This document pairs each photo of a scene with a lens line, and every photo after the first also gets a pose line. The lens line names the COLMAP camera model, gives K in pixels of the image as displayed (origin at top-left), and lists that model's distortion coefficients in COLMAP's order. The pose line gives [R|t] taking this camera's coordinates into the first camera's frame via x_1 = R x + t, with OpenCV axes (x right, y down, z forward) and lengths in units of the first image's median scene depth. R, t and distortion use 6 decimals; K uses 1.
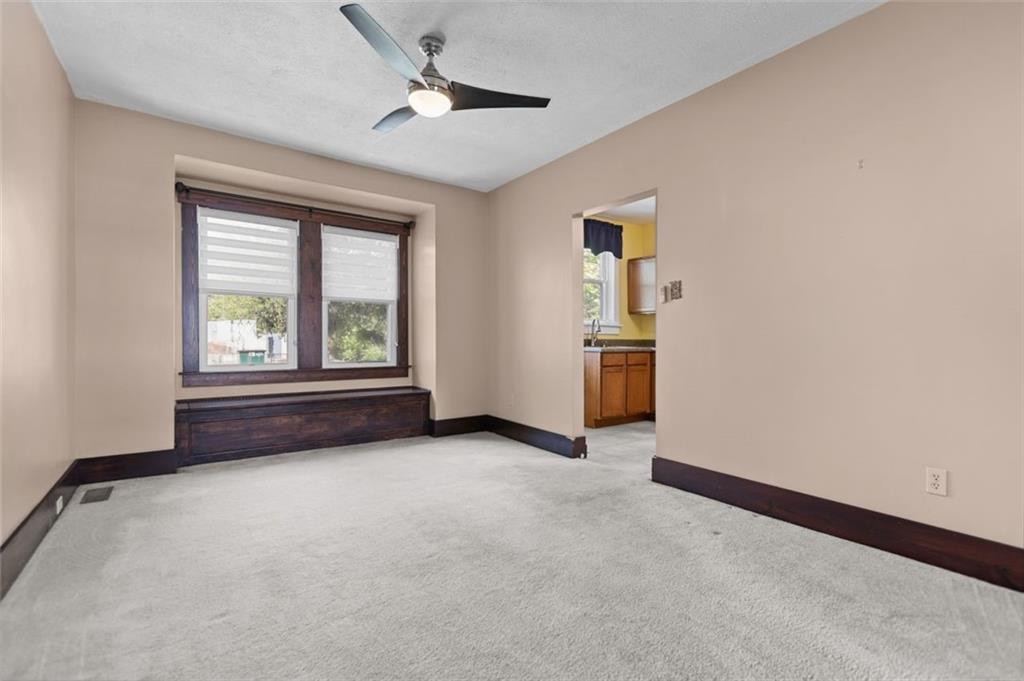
lens RADIAL K [[464.1, 0, 516.2], [0, 464.1, 345.8], [0, 0, 1]] dist [-0.000807, 0.000059]
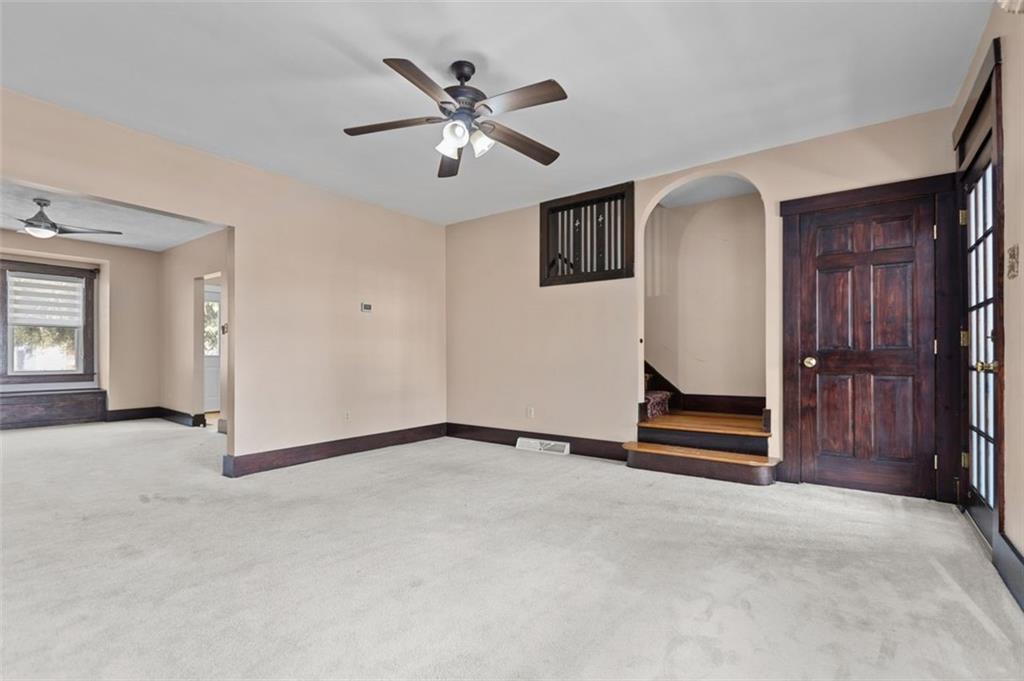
lens RADIAL K [[472.7, 0, 512.9], [0, 472.7, 349.1], [0, 0, 1]] dist [-0.000601, 0.000016]
pose [[0.954985, 0.002283, 0.296644, 0.576858], [0.004520, 0.999742, -0.022244, 0.009736], [-0.296619, 0.022584, 0.954729, -0.754316]]
